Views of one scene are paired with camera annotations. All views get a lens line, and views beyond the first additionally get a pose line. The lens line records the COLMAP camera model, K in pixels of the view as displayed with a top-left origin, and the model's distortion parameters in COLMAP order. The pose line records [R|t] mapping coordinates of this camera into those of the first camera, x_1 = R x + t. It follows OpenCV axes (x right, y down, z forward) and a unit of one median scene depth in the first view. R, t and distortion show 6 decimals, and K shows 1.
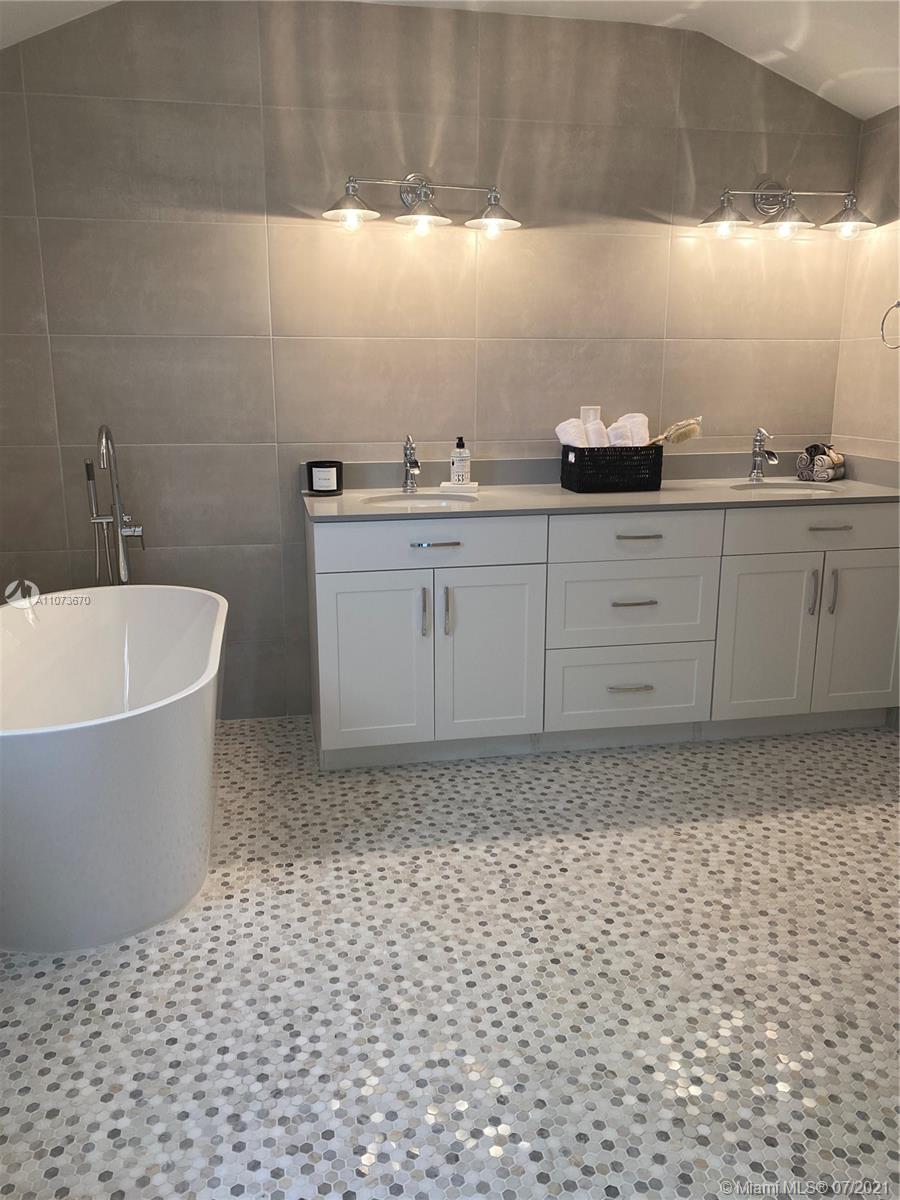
lens RADIAL K [[911.4, 0, 450.0], [0, 911.4, 600.0], [0, 0, 1]] dist [0.011933, -0.005935]
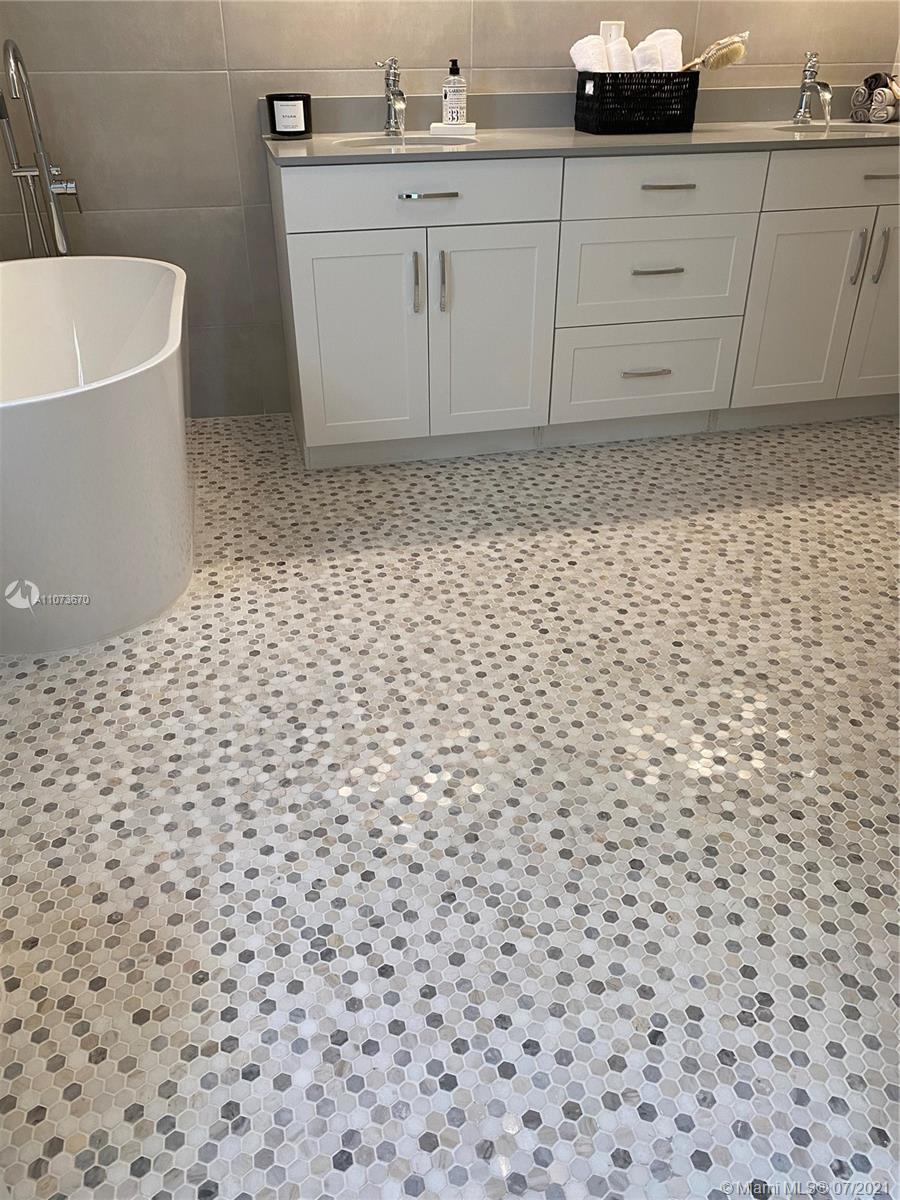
lens RADIAL K [[903.2, 0, 450.0], [0, 903.2, 600.0], [0, 0, 1]] dist [0.135253, -0.351344]
pose [[0.999610, -0.020201, 0.019305, -0.024140], [0.013523, 0.954335, 0.298431, 0.057073], [-0.024452, -0.298054, 0.954236, 0.108838]]
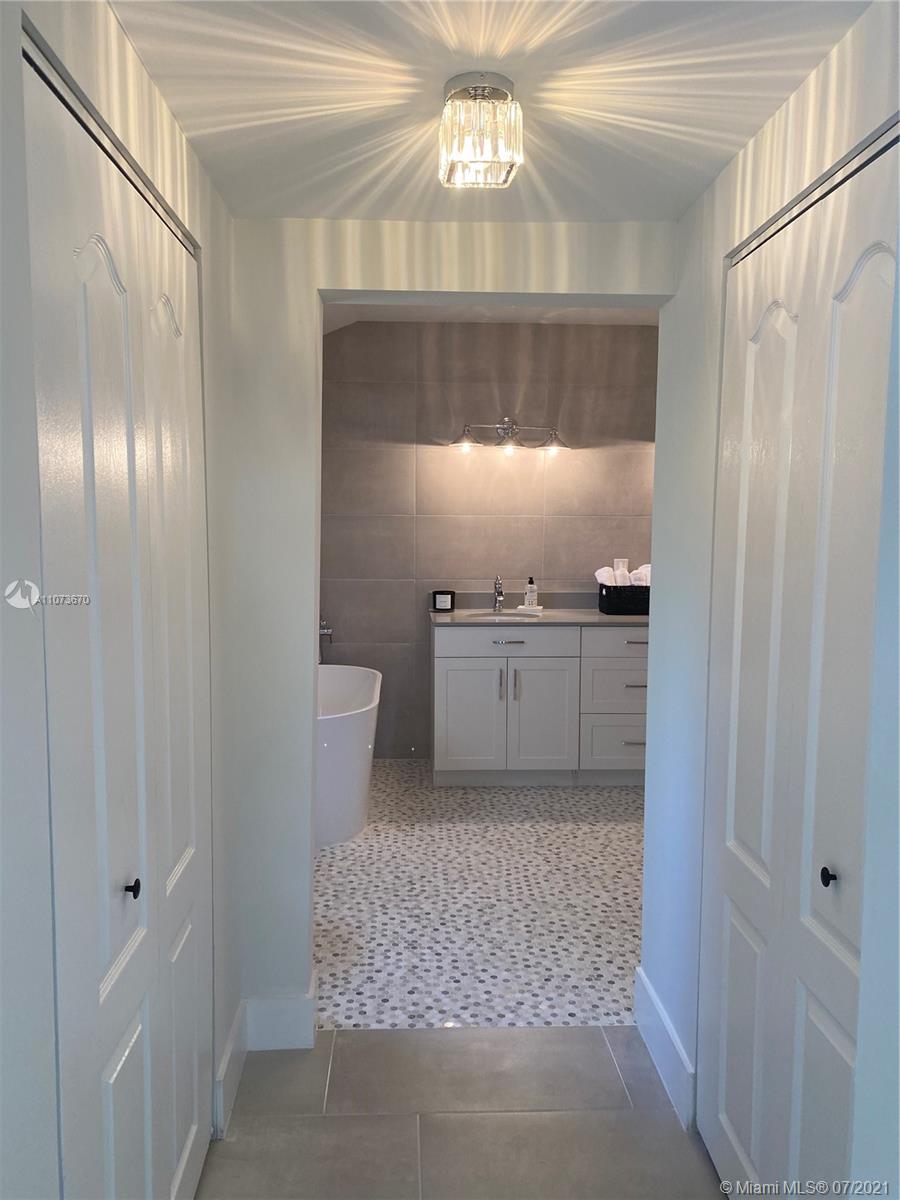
lens RADIAL K [[903.2, 0, 450.0], [0, 903.2, 600.0], [0, 0, 1]] dist [0.135253, -0.351344]
pose [[0.989934, 0.018796, -0.140276, 0.139195], [-0.039388, 0.988574, -0.145497, 0.136463], [0.135939, 0.149558, 0.979364, -0.807322]]
